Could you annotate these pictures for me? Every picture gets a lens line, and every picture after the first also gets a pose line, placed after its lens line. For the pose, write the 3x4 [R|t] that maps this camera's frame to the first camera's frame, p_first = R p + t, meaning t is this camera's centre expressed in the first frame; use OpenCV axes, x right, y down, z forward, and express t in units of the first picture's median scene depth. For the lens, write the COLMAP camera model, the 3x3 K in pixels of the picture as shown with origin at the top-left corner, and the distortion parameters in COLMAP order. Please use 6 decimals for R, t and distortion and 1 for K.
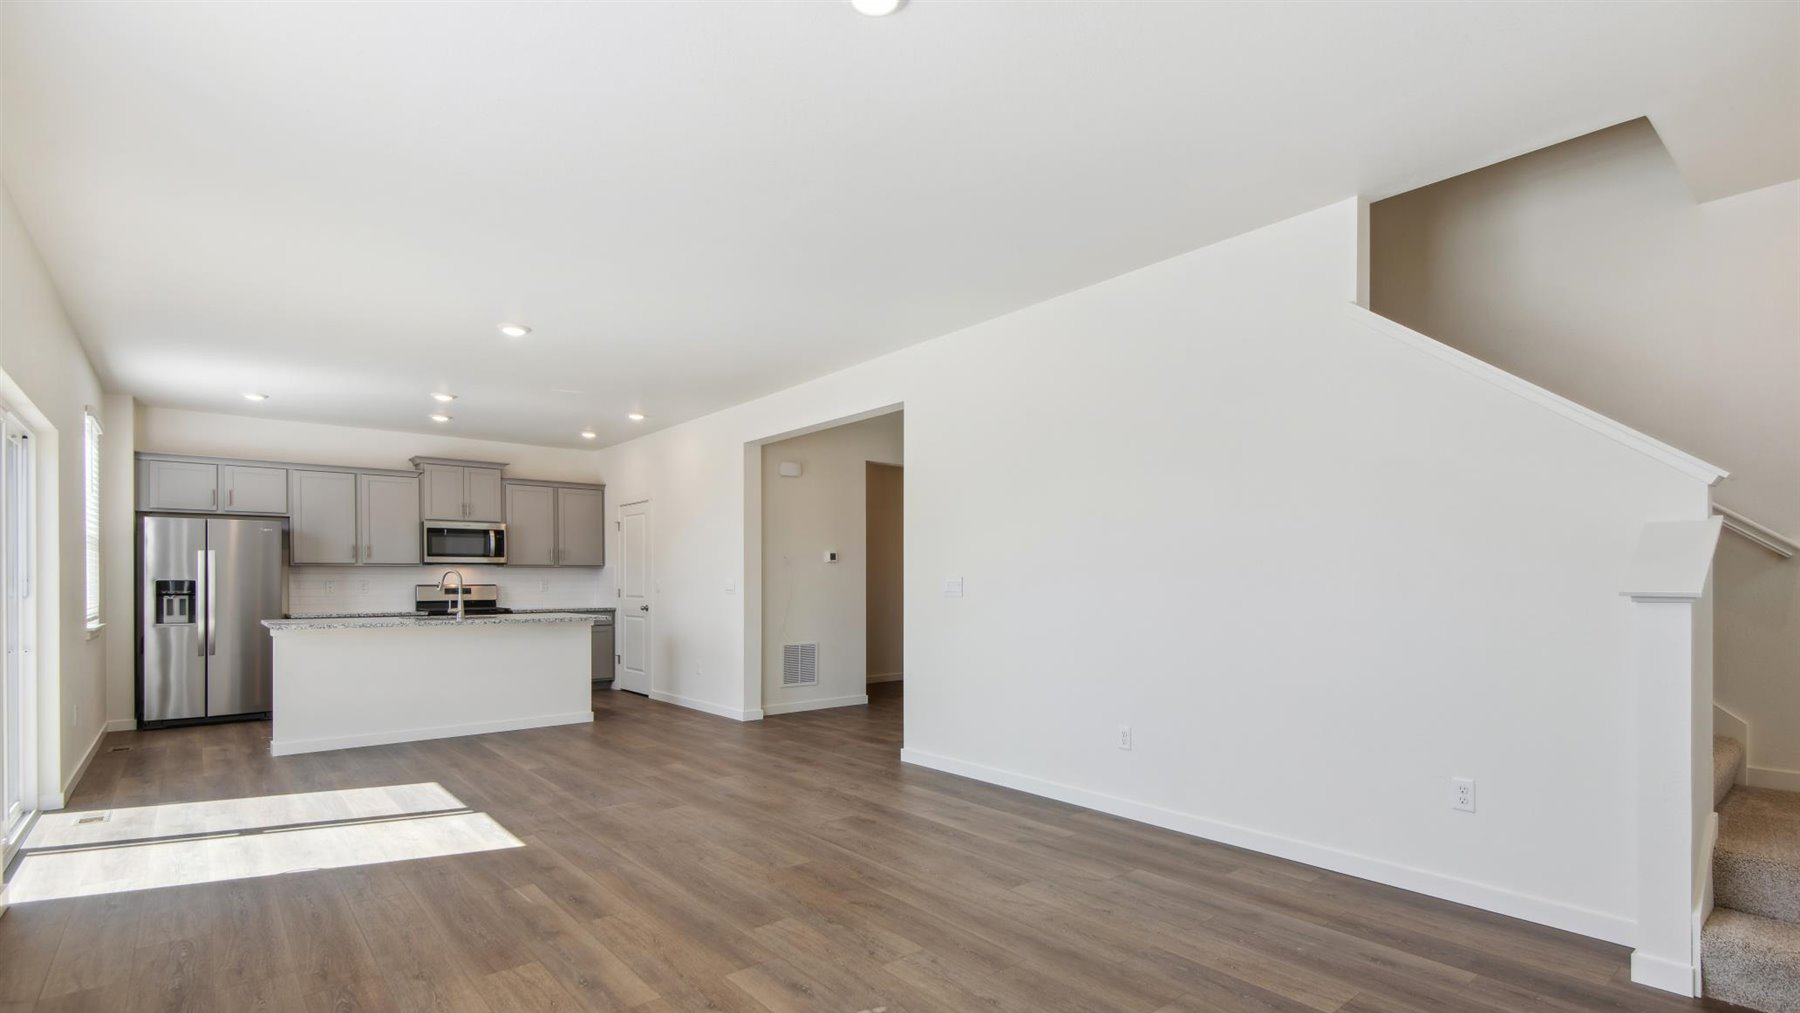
lens RADIAL K [[851.4, 0, 908.6], [0, 851.4, 586.0], [0, 0, 1]] dist [0.014676, -0.000589]
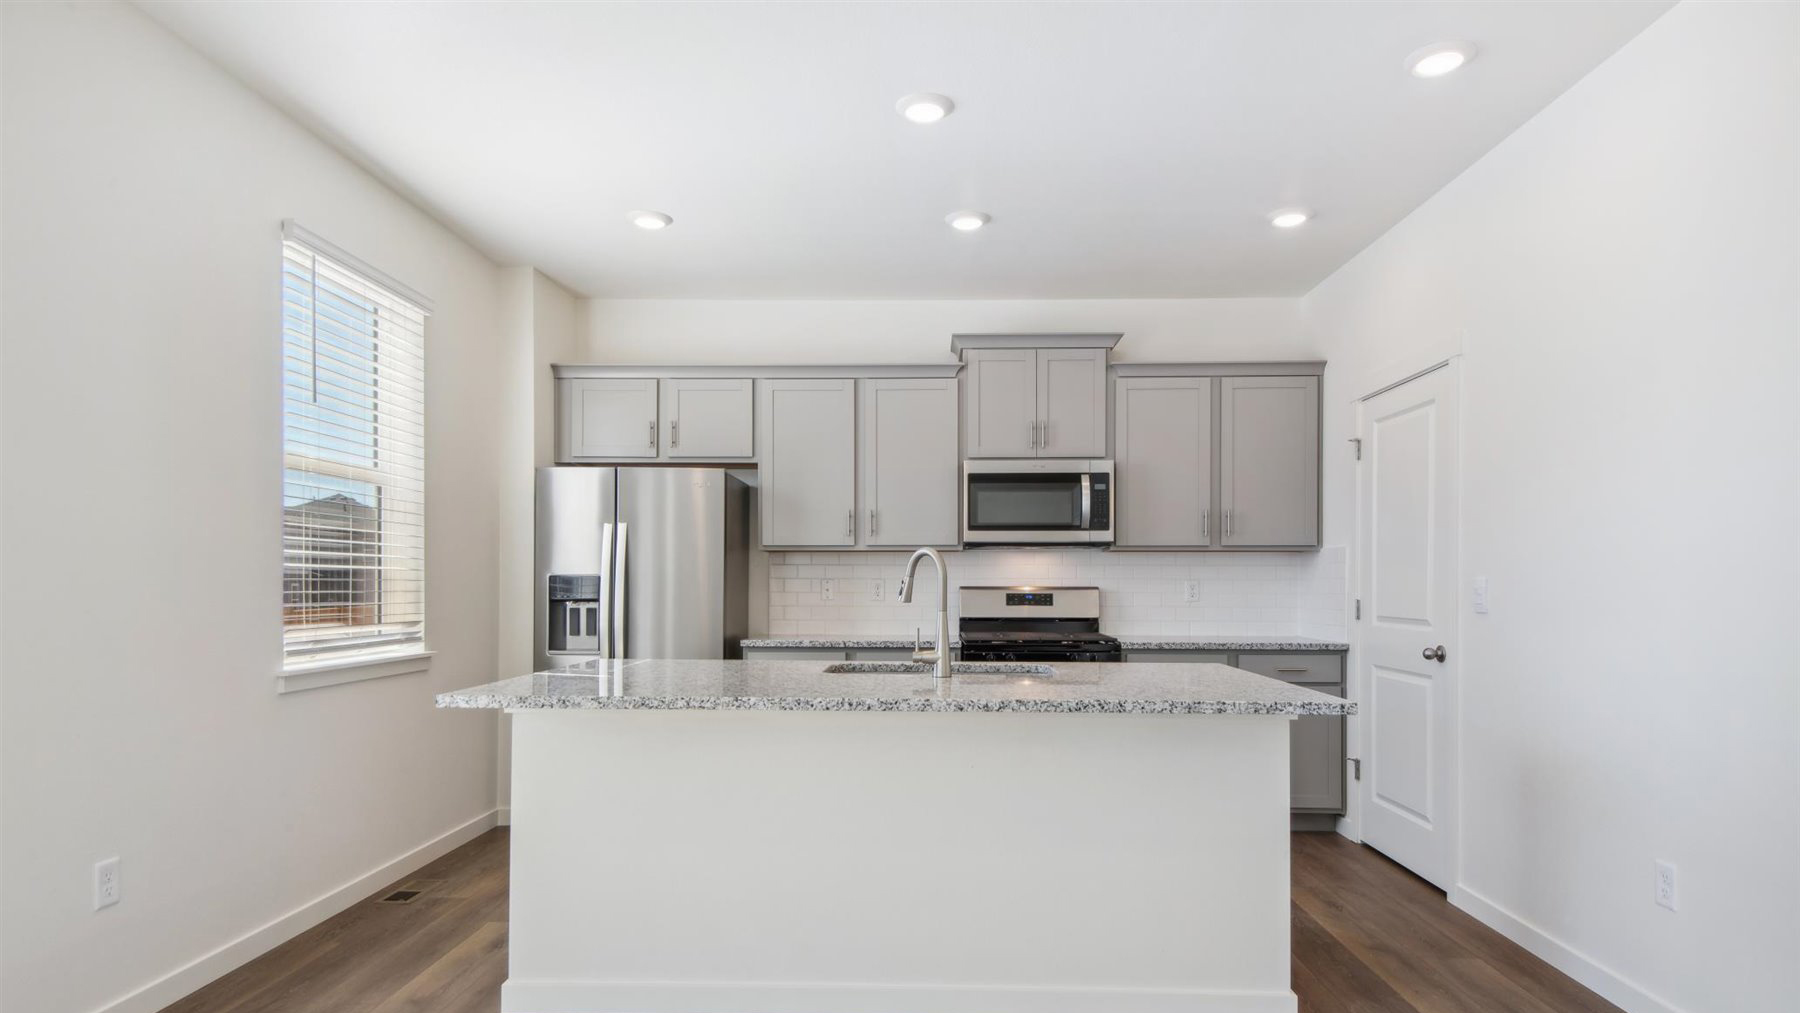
lens RADIAL K [[986.4, 0, 940.8], [0, 986.4, 584.5], [0, 0, 1]] dist [0.039737, -0.000169]
pose [[0.763154, 0.004445, -0.646202, -0.201558], [-0.008785, 0.999955, -0.003497, -0.000547], [0.646157, 0.008346, 0.763159, 0.553382]]
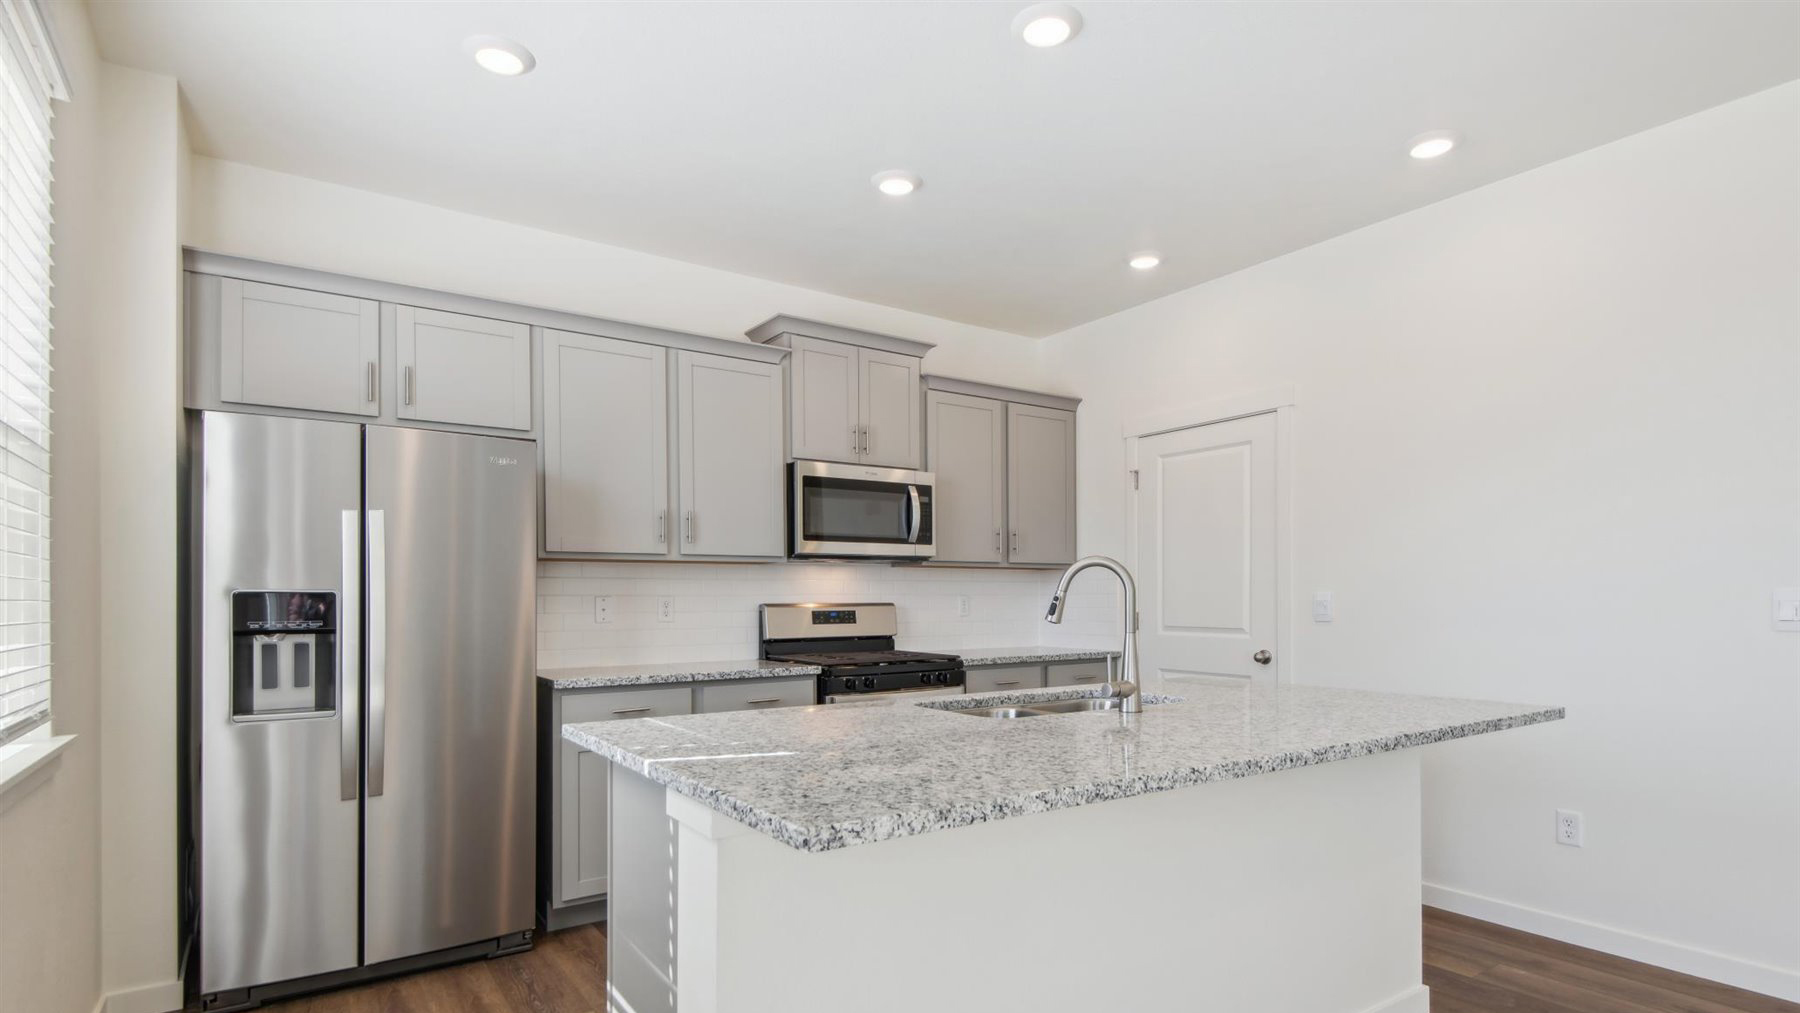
lens RADIAL K [[894.4, 0, 901.8], [0, 894.4, 597.1], [0, 0, 1]] dist [0.018728, -0.001068]
pose [[0.996155, -0.002240, -0.087583, -0.478115], [0.001503, 0.999963, -0.008478, -0.000972], [0.087599, 0.008314, 0.996121, 0.550043]]
